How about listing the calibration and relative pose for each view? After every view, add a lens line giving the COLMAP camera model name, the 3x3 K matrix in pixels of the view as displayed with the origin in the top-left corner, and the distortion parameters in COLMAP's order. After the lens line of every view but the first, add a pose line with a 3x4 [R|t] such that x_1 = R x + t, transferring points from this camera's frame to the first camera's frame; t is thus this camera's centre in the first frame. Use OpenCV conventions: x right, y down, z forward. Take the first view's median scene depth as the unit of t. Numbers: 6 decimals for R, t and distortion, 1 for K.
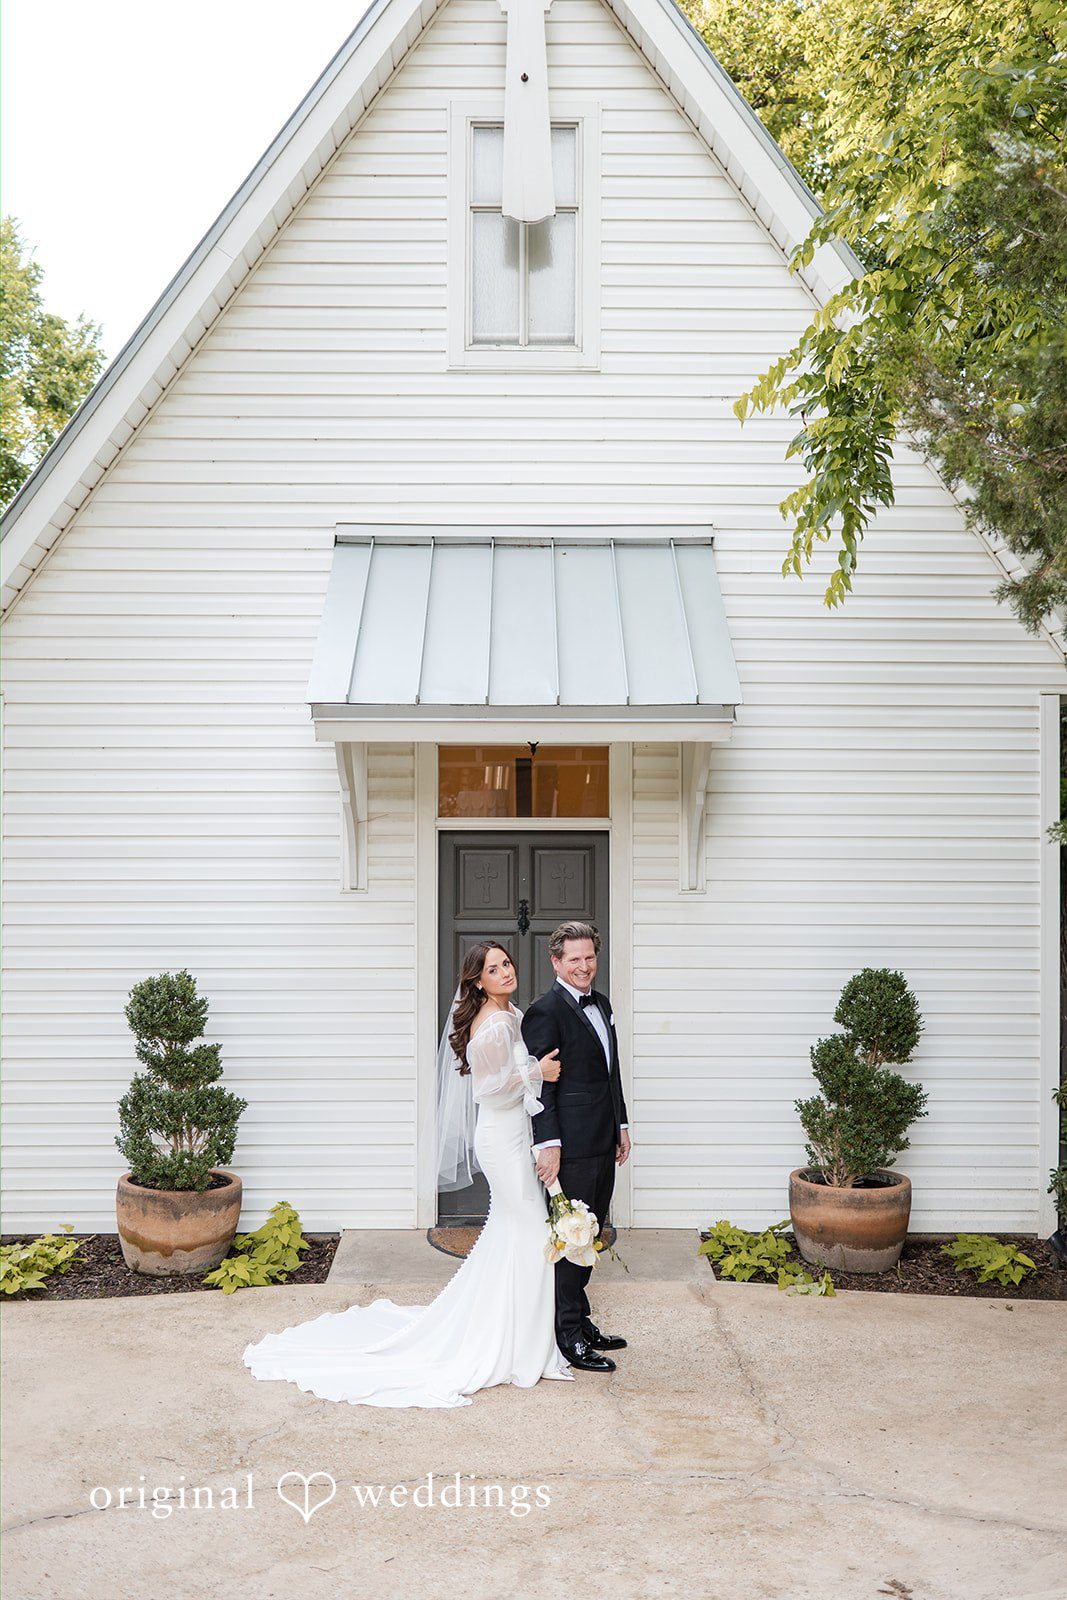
lens RADIAL K [[1671.0, 0, 533.5], [0, 1671.0, 800.0], [0, 0, 1]] dist [-0.007302, 0.010995]
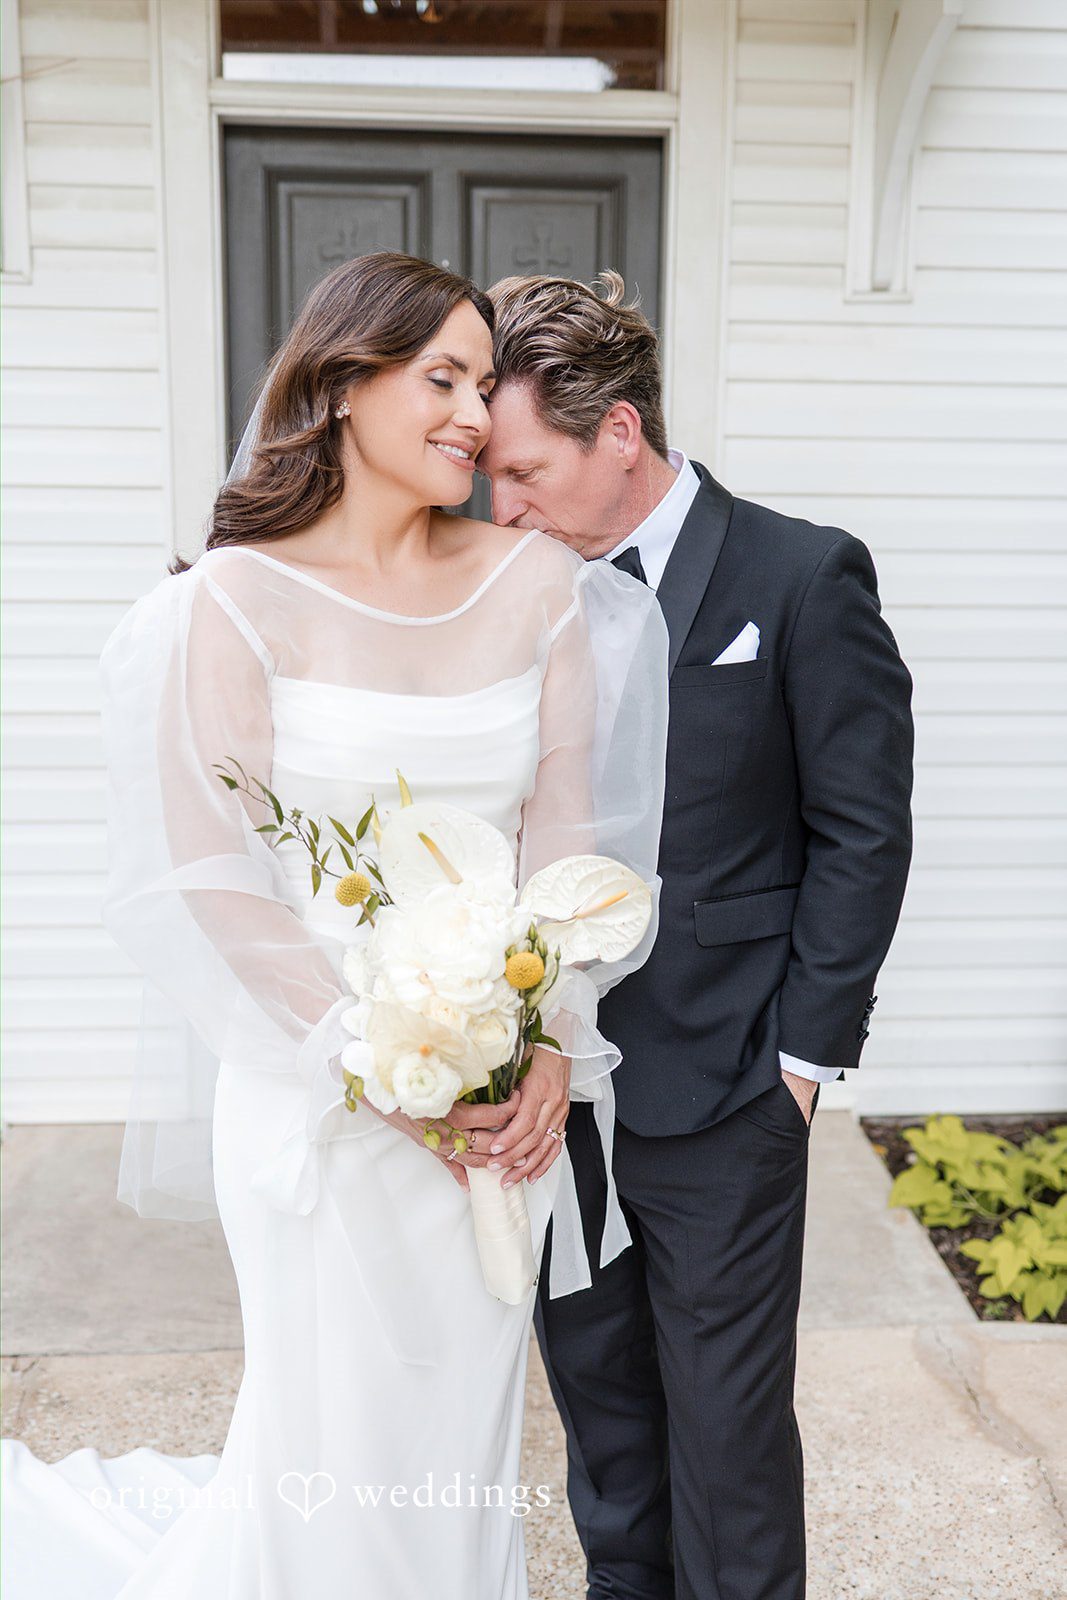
lens RADIAL K [[1739.8, 0, 538.7], [0, 1739.8, 760.4], [0, 0, 1]] dist [-0.004006, 0.024263]
pose [[0.996718, -0.002532, 0.080918, -0.018201], [-0.014336, 0.978194, 0.207196, 0.081799], [-0.079678, -0.207676, 0.974947, 0.616550]]
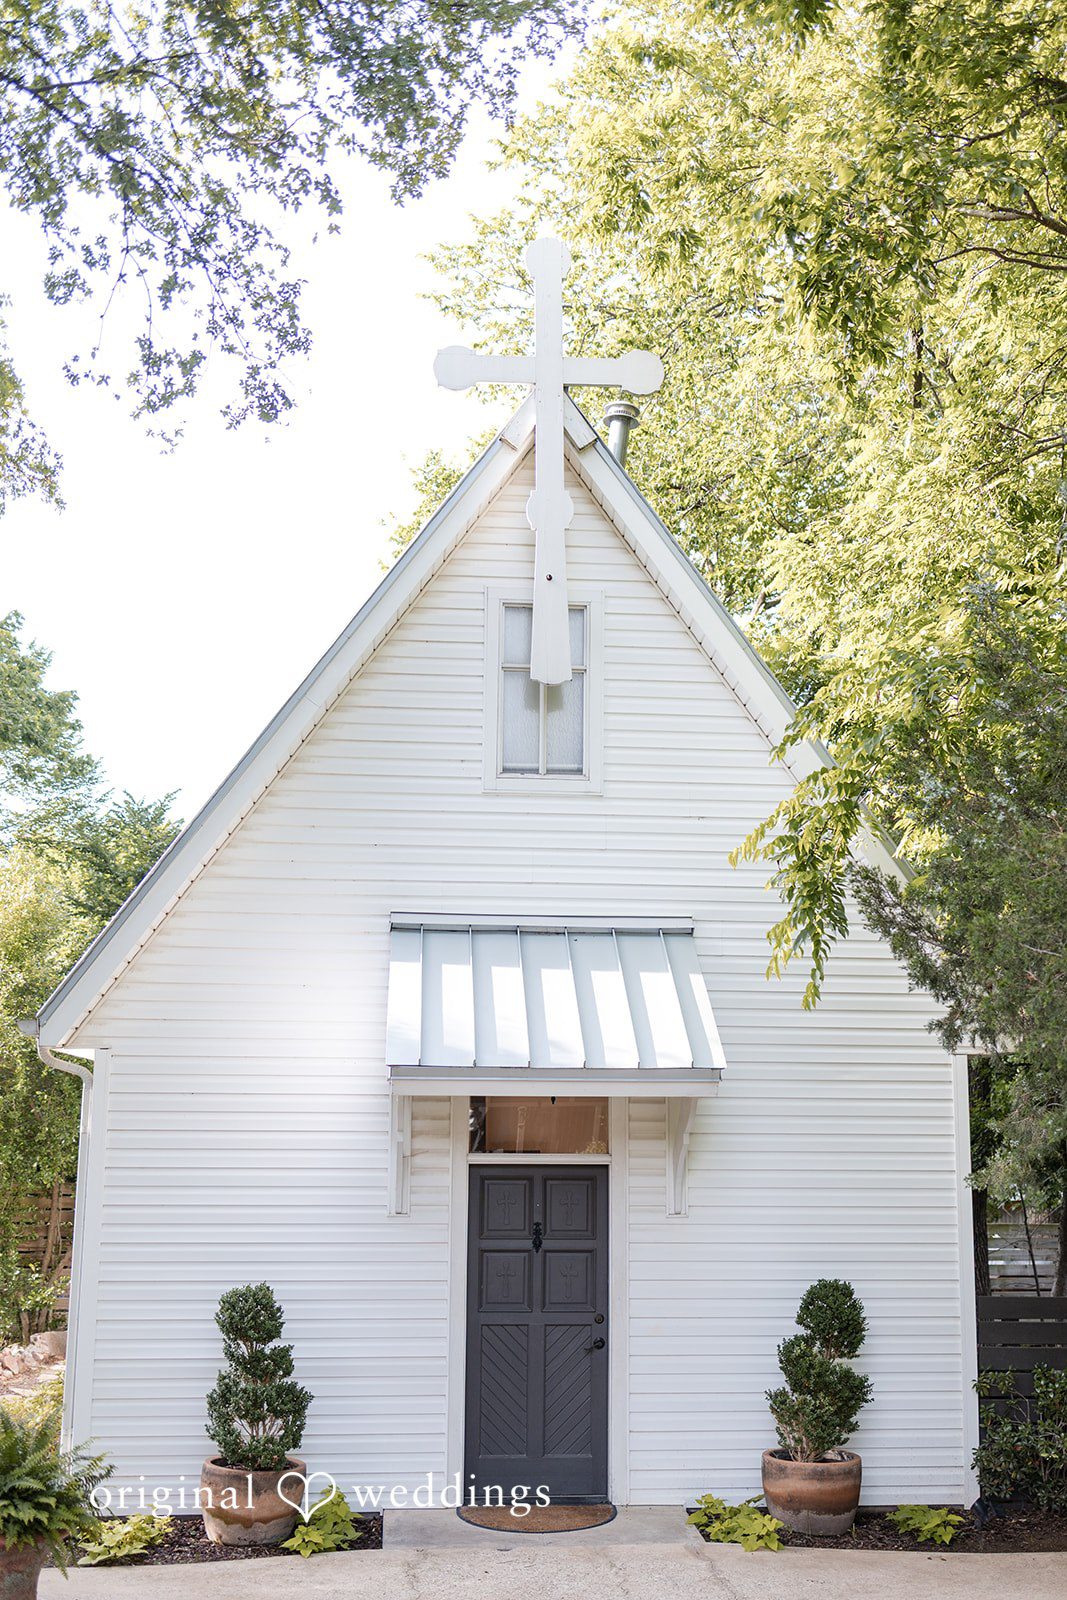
lens RADIAL K [[1728.3, 0, 550.2], [0, 1728.3, 817.7], [0, 0, 1]] dist [-0.037097, 0.018113]
pose [[0.997521, 0.016077, 0.068504, -0.092402], [-0.004437, 0.985983, -0.166788, -0.022085], [-0.070225, 0.166071, 0.983610, -0.291623]]
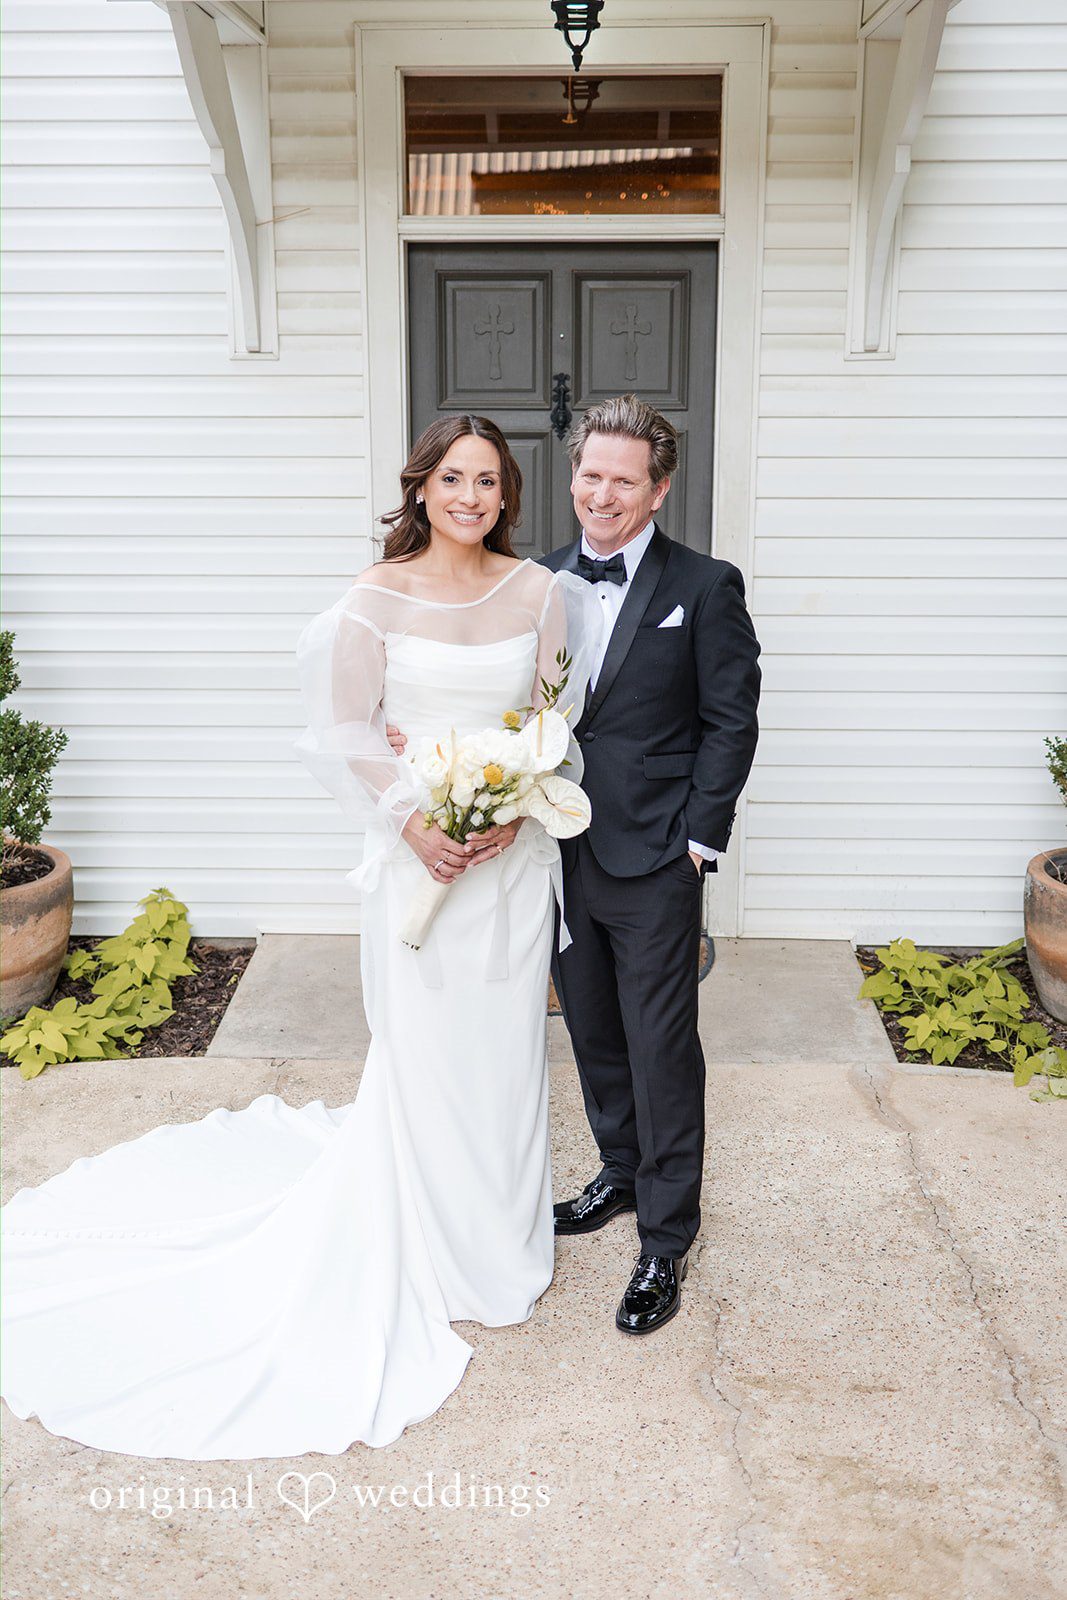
lens RADIAL K [[1701.5, 0, 533.5], [0, 1701.5, 800.0], [0, 0, 1]] dist [0.000609, 0.004703]
pose [[0.999199, 0.008186, -0.039168, 0.008799], [0.002538, 0.963913, 0.266207, 0.048787], [0.039934, -0.266093, 0.963120, 0.442987]]
